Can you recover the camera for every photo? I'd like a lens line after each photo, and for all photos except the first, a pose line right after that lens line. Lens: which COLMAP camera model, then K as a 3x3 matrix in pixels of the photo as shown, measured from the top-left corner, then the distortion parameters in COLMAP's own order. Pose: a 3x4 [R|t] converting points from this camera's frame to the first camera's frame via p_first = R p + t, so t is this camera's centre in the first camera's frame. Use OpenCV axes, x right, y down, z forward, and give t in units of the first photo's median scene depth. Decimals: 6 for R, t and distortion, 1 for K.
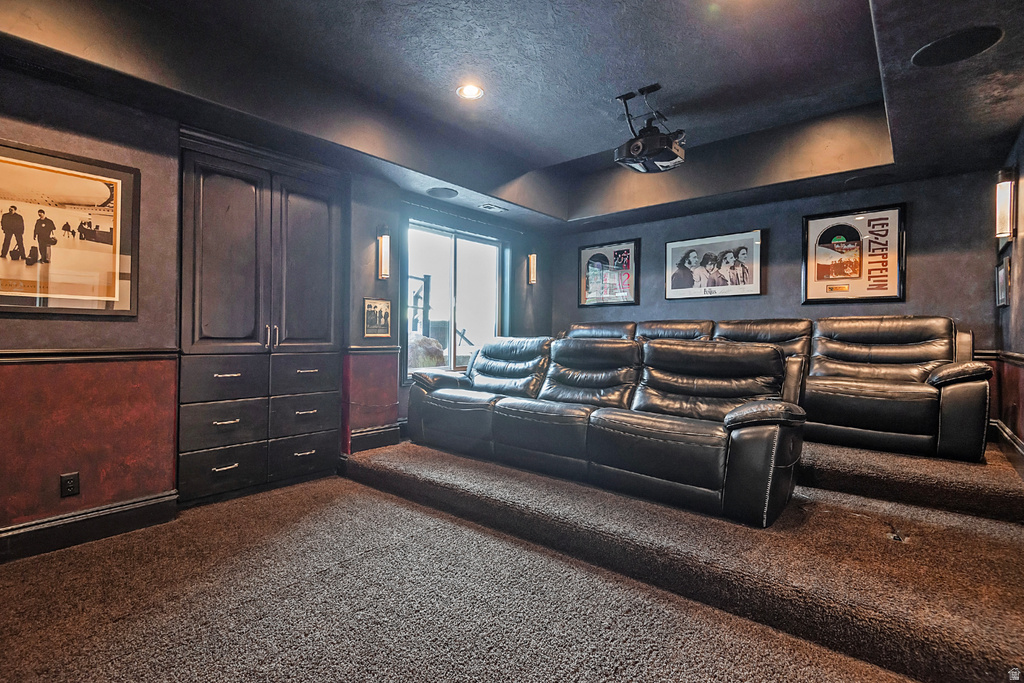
lens RADIAL K [[473.5, 0, 511.5], [0, 473.5, 334.9], [0, 0, 1]] dist [0.022979, -0.000531]
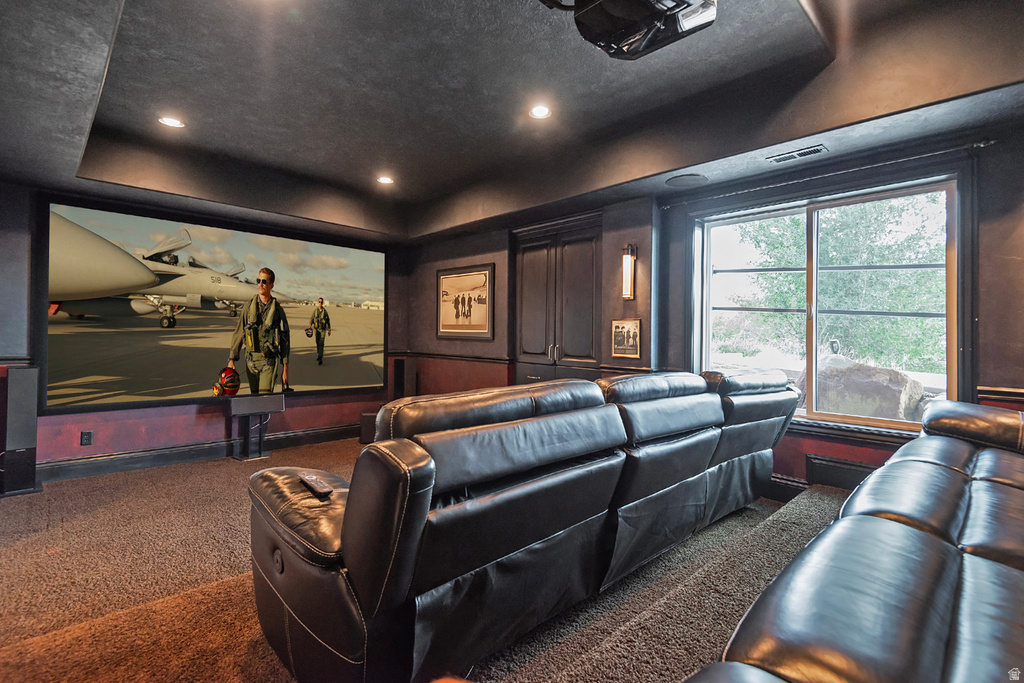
lens RADIAL K [[473.5, 0, 511.7], [0, 473.5, 336.4], [0, 0, 1]] dist [0.022979, -0.000531]
pose [[-0.089575, -0.010372, -0.995926, 0.756873], [-0.023709, 0.999685, -0.008279, -0.026545], [0.995698, 0.022870, -0.089792, 0.869436]]
